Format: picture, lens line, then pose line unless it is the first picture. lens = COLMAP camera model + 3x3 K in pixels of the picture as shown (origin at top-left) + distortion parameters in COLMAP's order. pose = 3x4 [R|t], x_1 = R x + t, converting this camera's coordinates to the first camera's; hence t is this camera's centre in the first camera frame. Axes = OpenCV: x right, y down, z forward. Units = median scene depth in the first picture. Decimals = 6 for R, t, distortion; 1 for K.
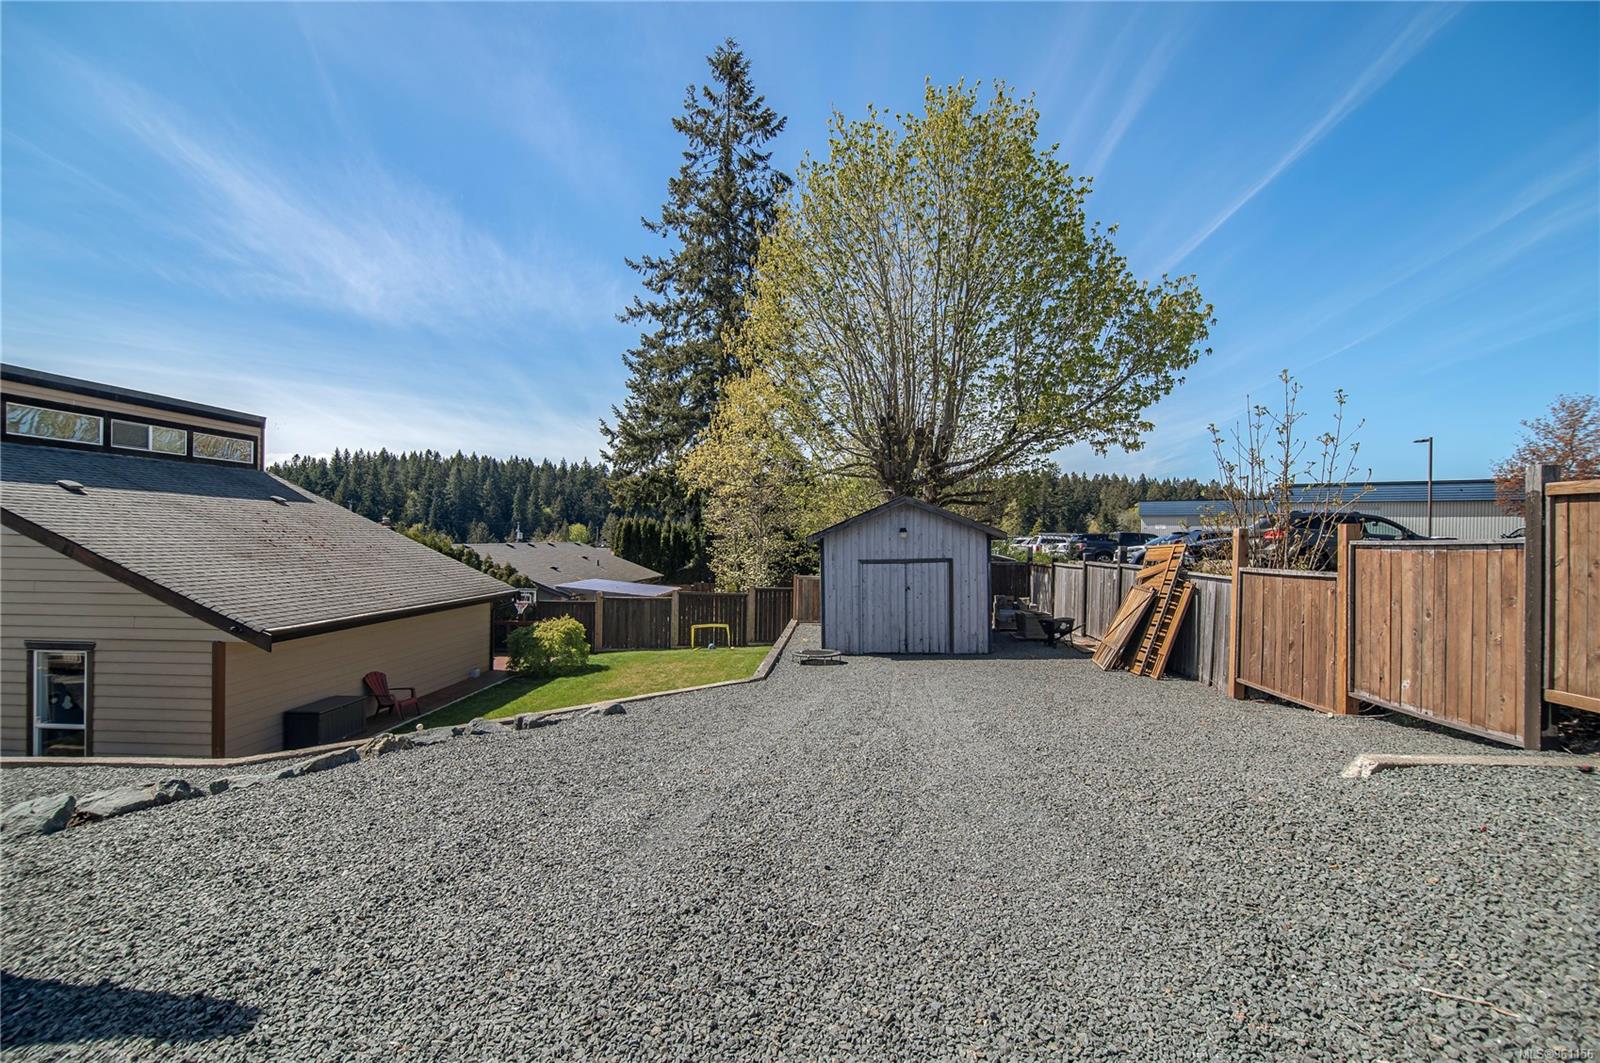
lens RADIAL K [[717.0, 0, 803.1], [0, 717.0, 540.7], [0, 0, 1]] dist [0.019607, -0.011498]
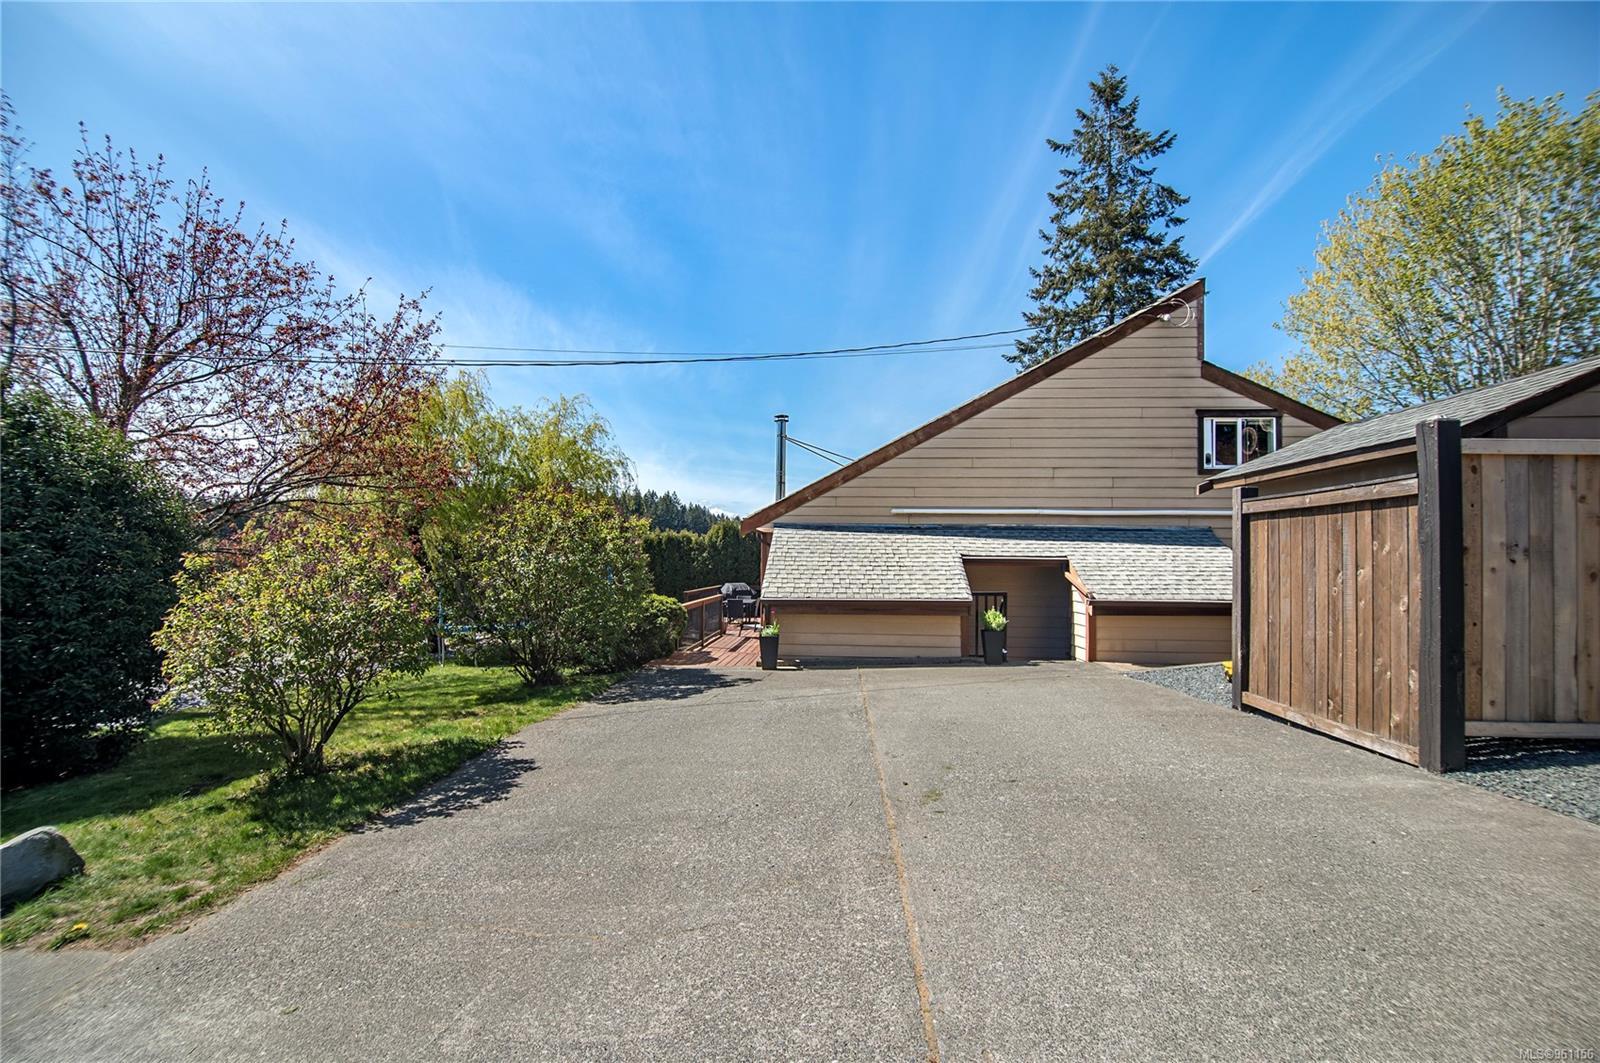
lens RADIAL K [[701.9, 0, 793.4], [0, 701.9, 536.4], [0, 0, 1]] dist [0.018100, -0.010713]
pose [[0.999598, -0.003976, -0.028073, -1.445181], [0.002905, 0.999270, -0.038083, 0.110090], [0.028204, 0.037986, 0.998880, -0.090118]]
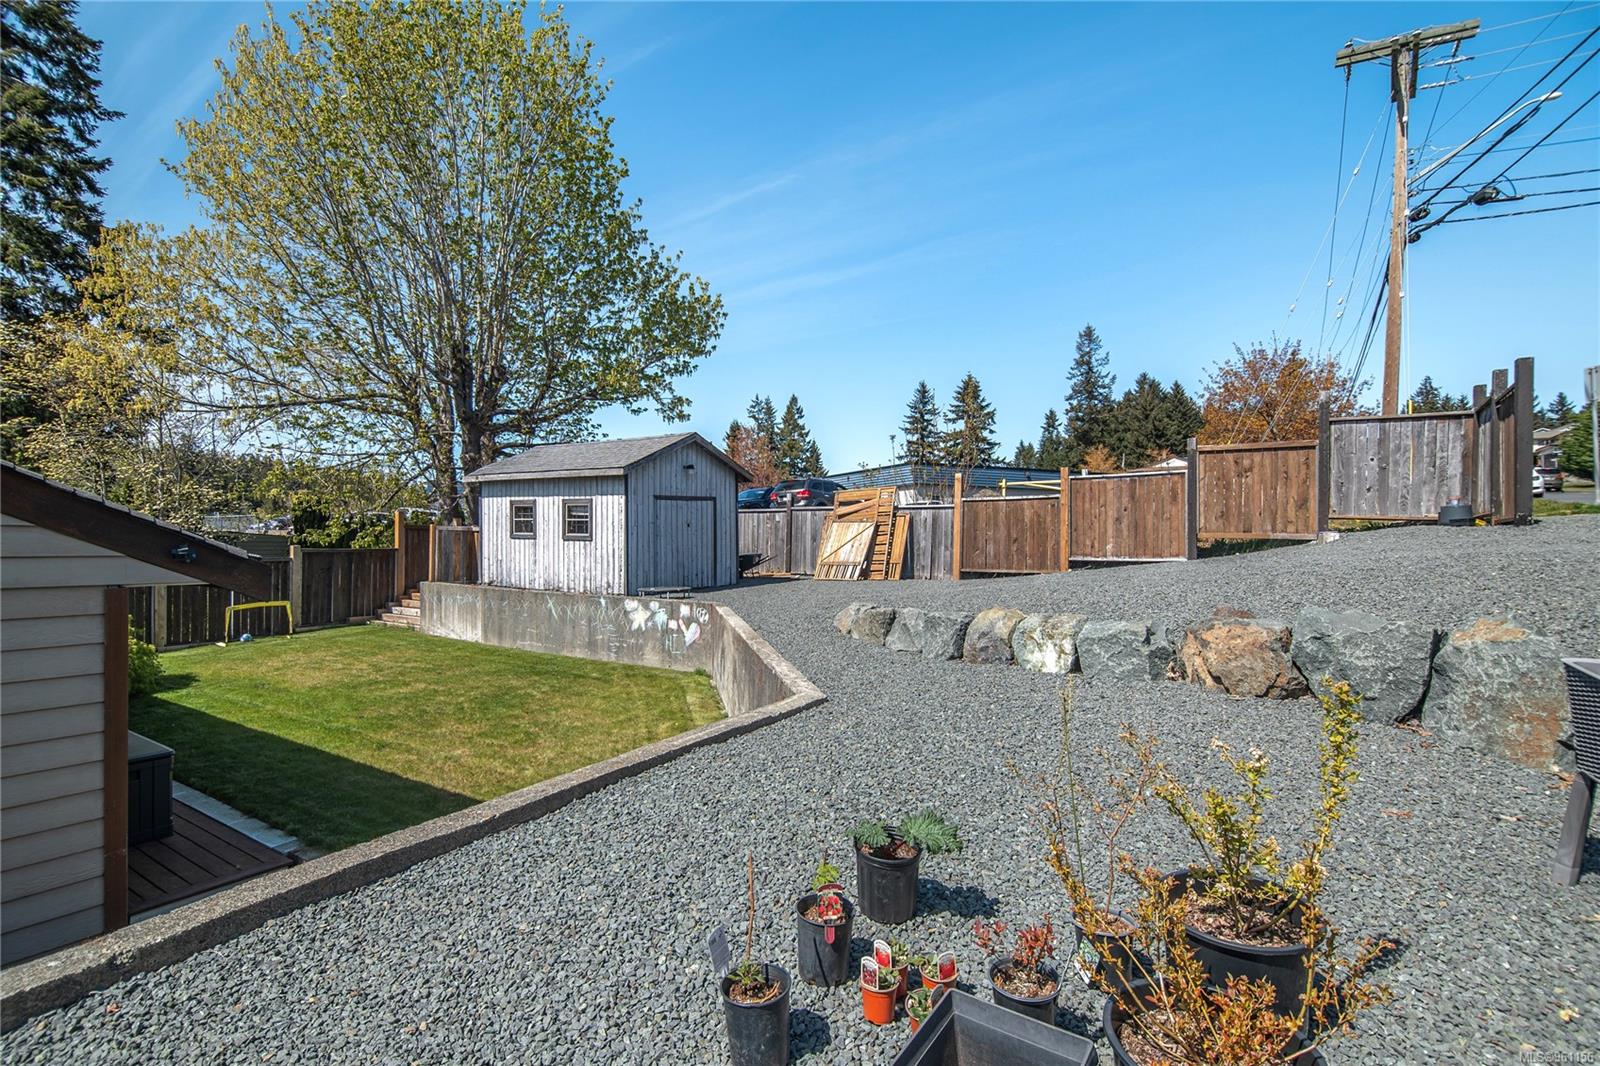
lens RADIAL K [[752.8, 0, 776.1], [0, 752.8, 544.1], [0, 0, 1]] dist [0.021487, -0.015510]
pose [[0.530478, -0.013004, 0.847599, -0.688694], [0.002206, 0.999900, 0.013960, 0.078174], [-0.847696, -0.005536, 0.530453, 0.327838]]
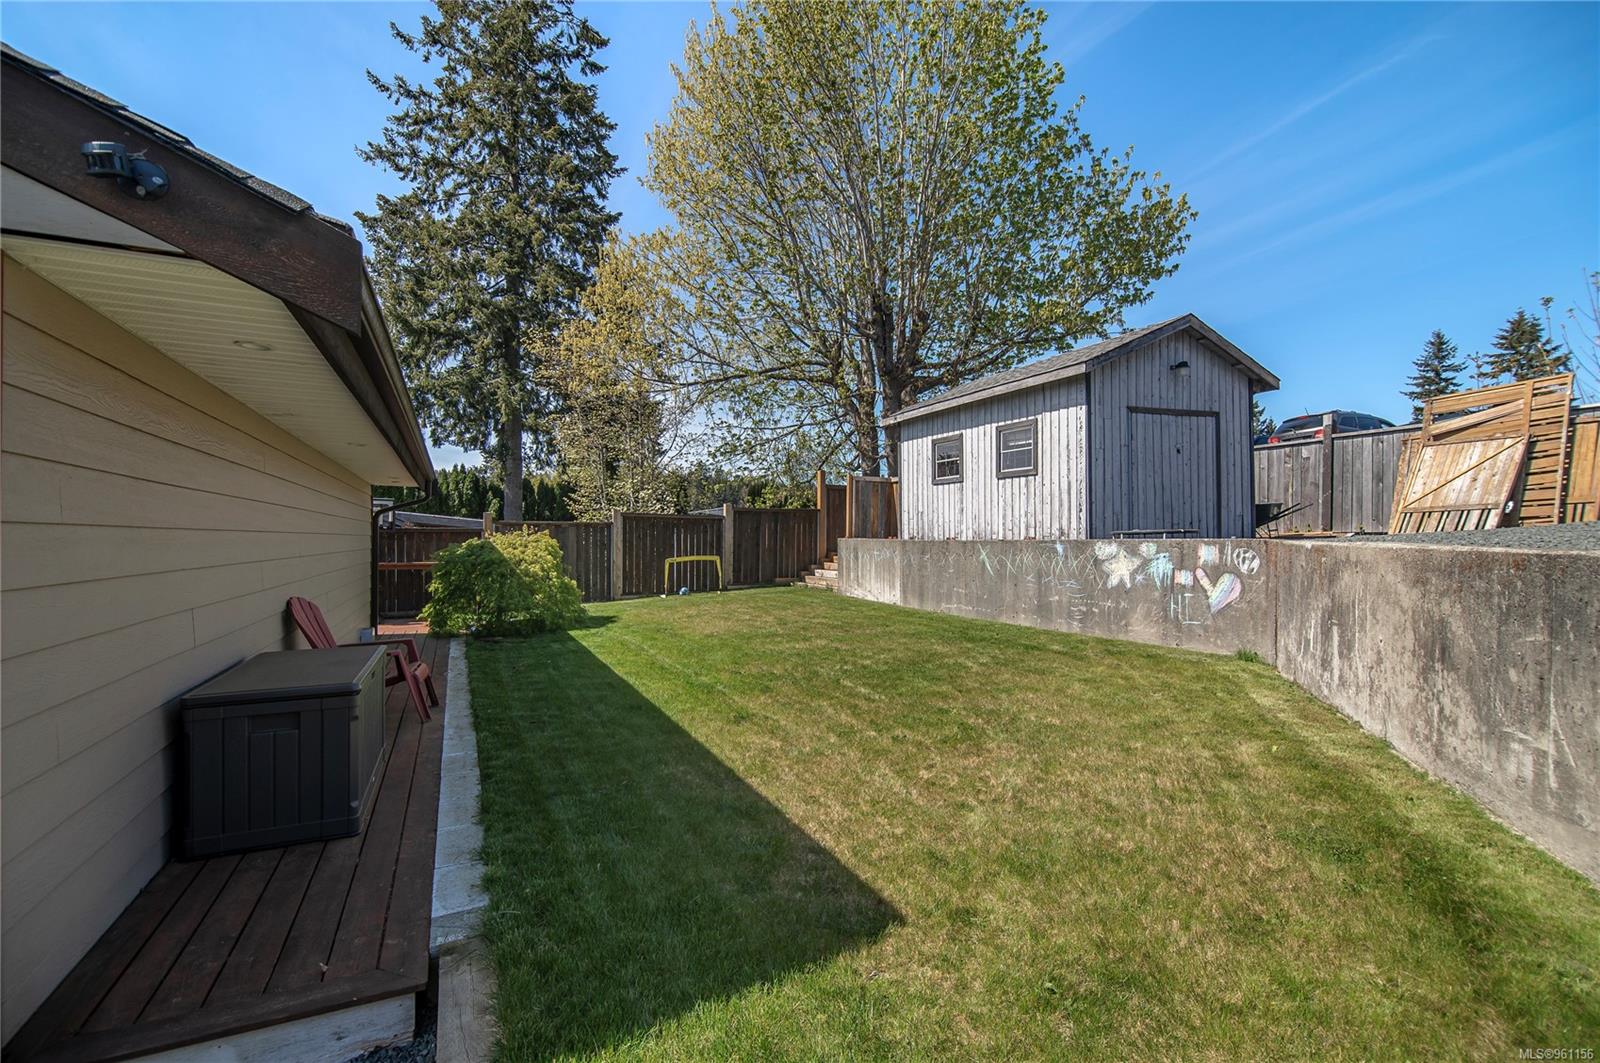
lens RADIAL K [[701.9, 0, 793.4], [0, 701.9, 536.4], [0, 0, 1]] dist [0.018100, -0.010713]
pose [[0.888045, -0.008613, 0.459676, -0.508519], [0.011098, 0.999935, -0.002705, 0.147589], [-0.459623, 0.007503, 0.888083, 0.555234]]
